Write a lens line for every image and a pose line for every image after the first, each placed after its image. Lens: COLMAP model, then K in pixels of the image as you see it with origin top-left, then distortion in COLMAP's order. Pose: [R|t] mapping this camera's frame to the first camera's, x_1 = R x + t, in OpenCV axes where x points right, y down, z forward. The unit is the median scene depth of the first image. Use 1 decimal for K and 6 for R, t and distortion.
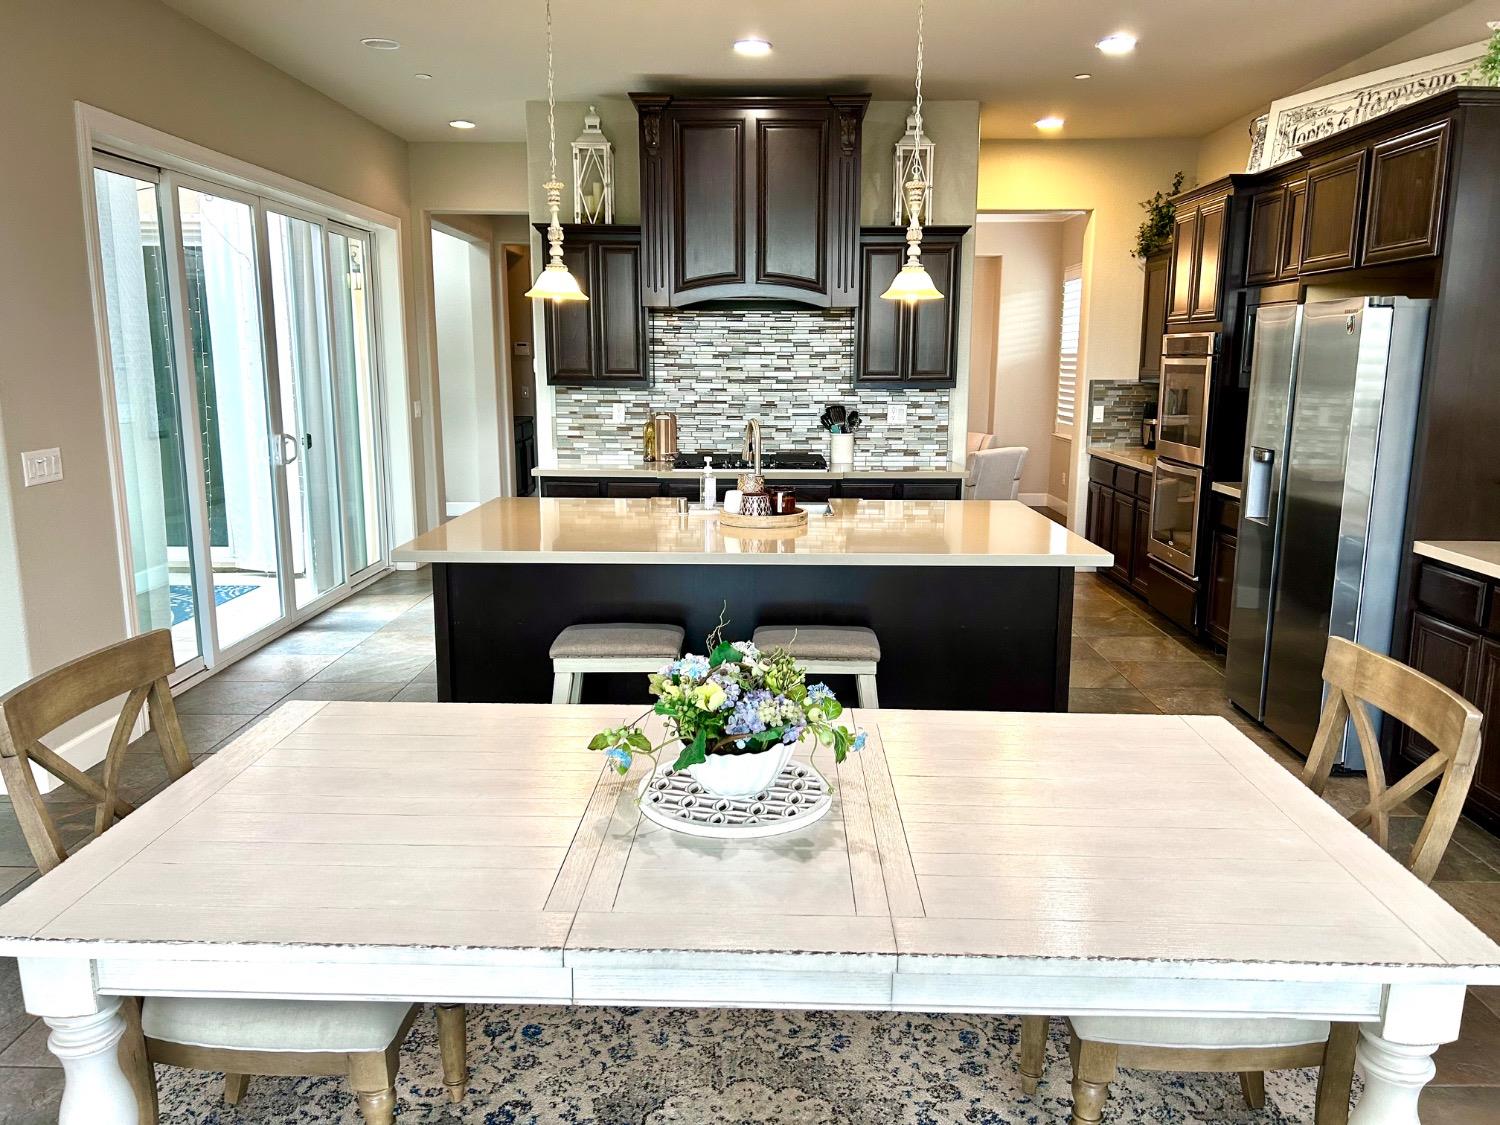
lens RADIAL K [[1116.5, 0, 749.9], [0, 1116.5, 582.1], [0, 0, 1]] dist [0.046662, -0.027557]
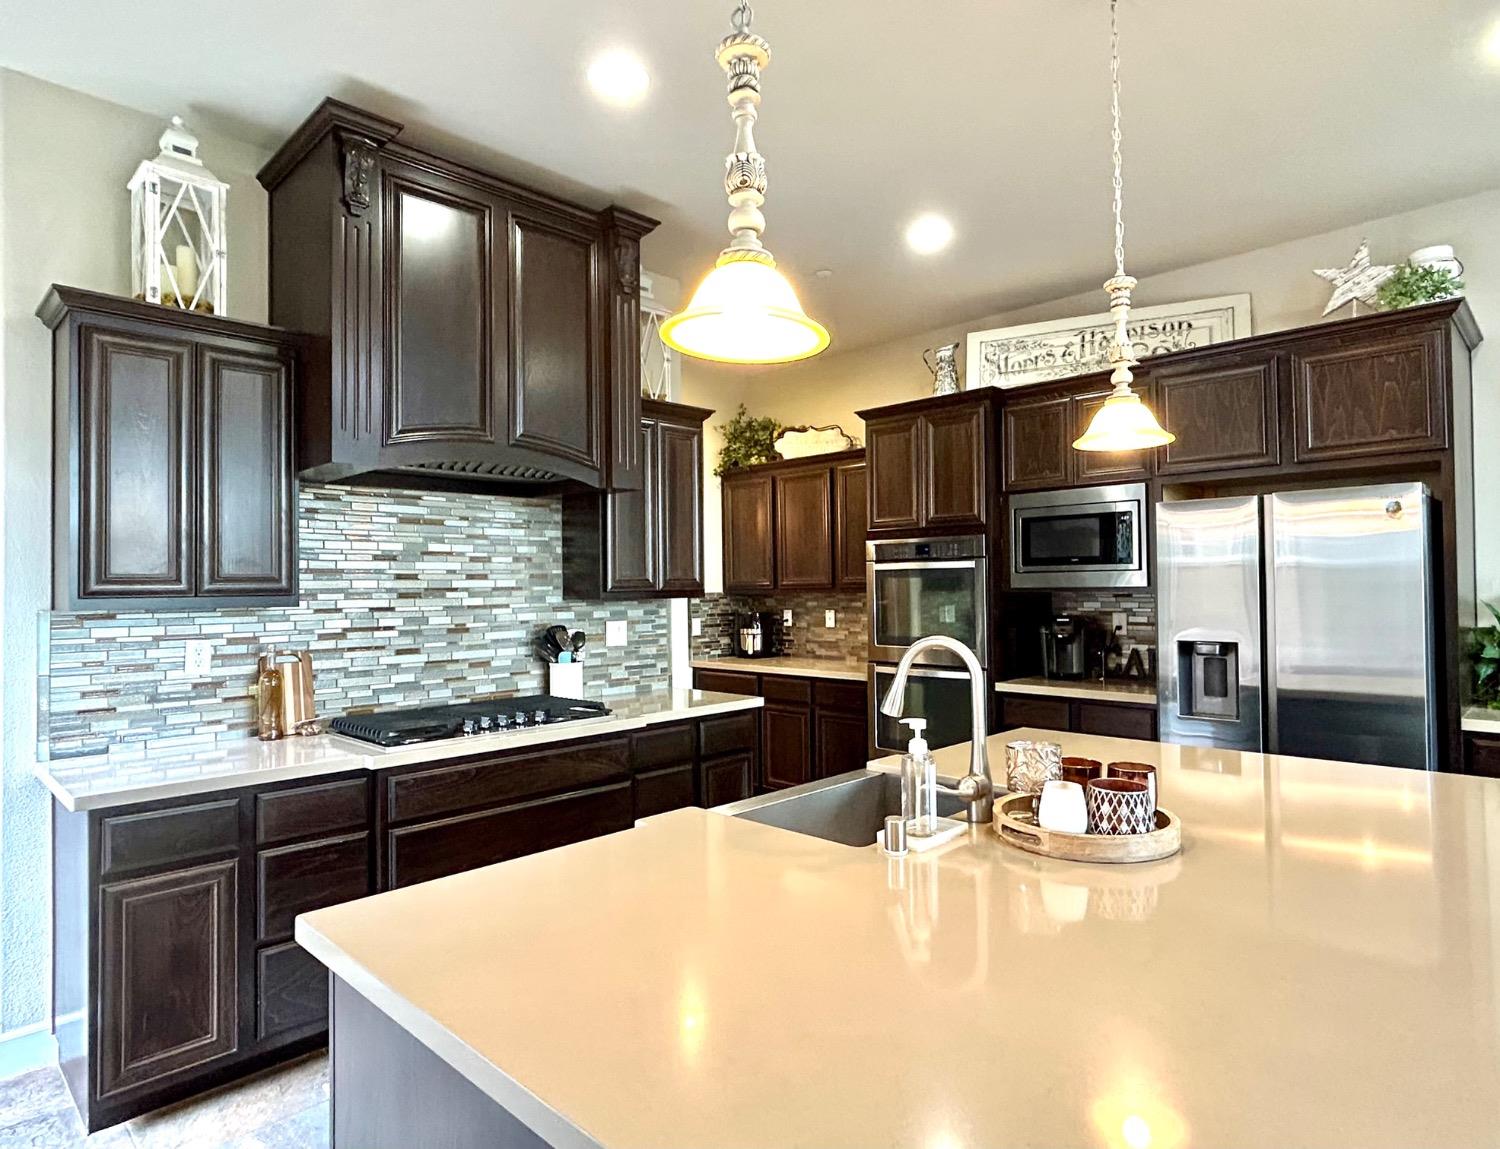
lens RADIAL K [[870.1, 0, 756.1], [0, 870.1, 573.1], [0, 0, 1]] dist [-0.001516, -0.001205]
pose [[0.688421, 0.000205, 0.725311, -0.240233], [0.158801, 0.975695, -0.151000, -0.085380], [-0.707714, 0.219132, 0.671657, 0.522476]]
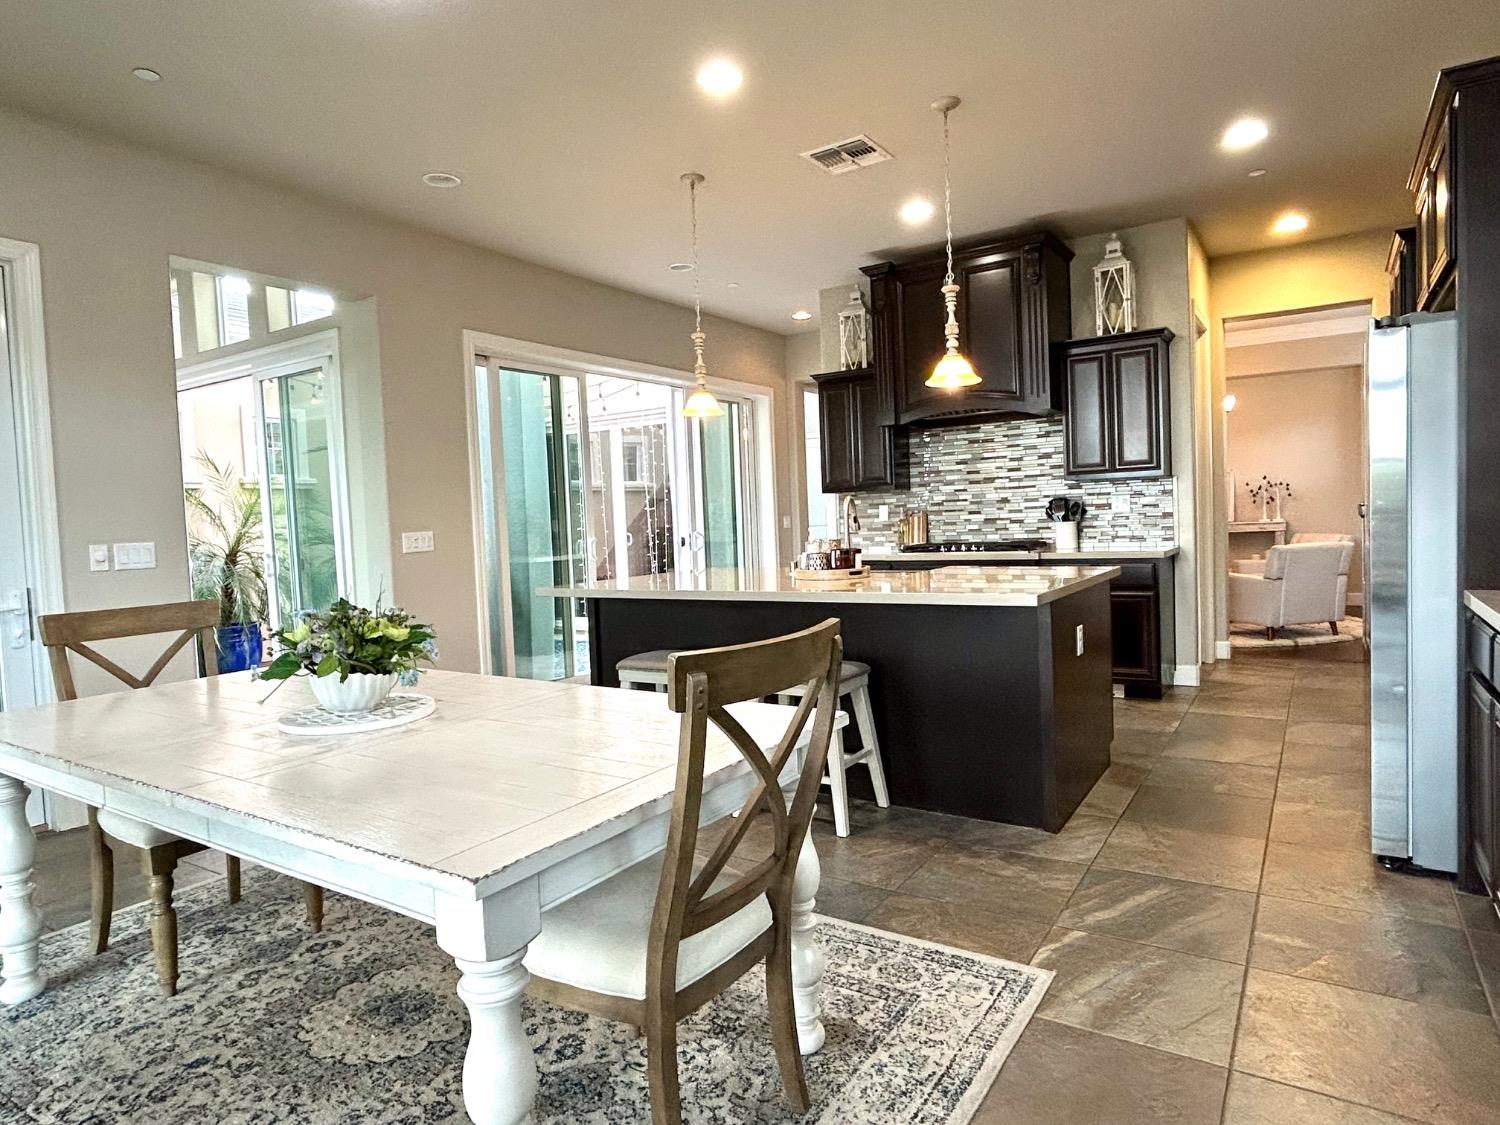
lens RADIAL K [[886.8, 0, 746.4], [0, 886.8, 554.9], [0, 0, 1]] dist [0.000029, 0.003255]
pose [[0.848601, -0.015902, -0.528794, 0.279696], [-0.062434, 0.989553, -0.129952, 0.034090], [0.525336, 0.143292, 0.838743, 0.095464]]
